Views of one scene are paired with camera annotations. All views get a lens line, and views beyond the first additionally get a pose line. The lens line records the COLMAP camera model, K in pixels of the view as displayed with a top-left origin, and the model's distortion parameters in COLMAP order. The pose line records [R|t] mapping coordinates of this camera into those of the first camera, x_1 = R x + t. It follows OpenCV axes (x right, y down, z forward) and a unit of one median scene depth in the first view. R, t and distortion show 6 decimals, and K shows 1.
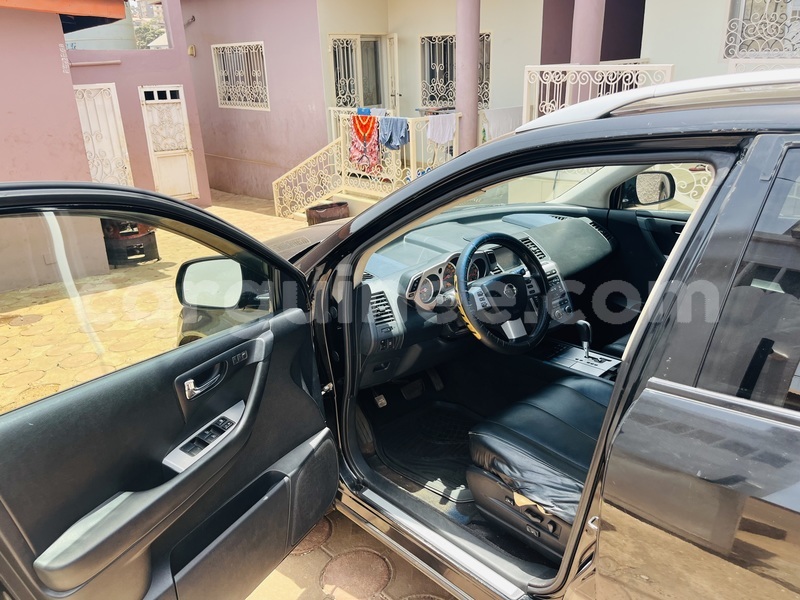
lens RADIAL K [[596.3, 0, 398.0], [0, 596.3, 298.6], [0, 0, 1]] dist [0.011581, -0.029193]
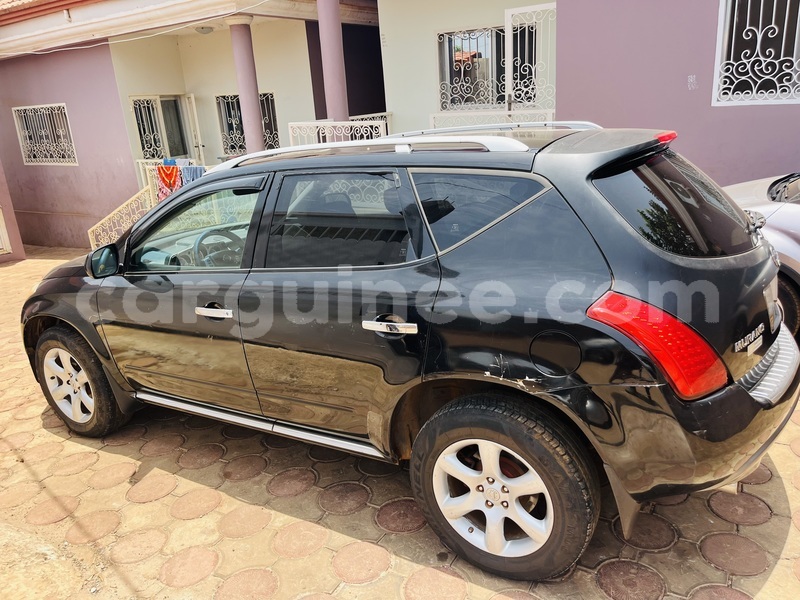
lens RADIAL K [[596.3, 0, 400.6], [0, 596.3, 302.4], [0, 0, 1]] dist [0.011581, -0.029193]
pose [[0.958757, -0.112104, 0.261184, 0.033791], [0.127408, 0.990945, -0.042364, 0.048952], [-0.254070, 0.073894, 0.964359, -0.166710]]
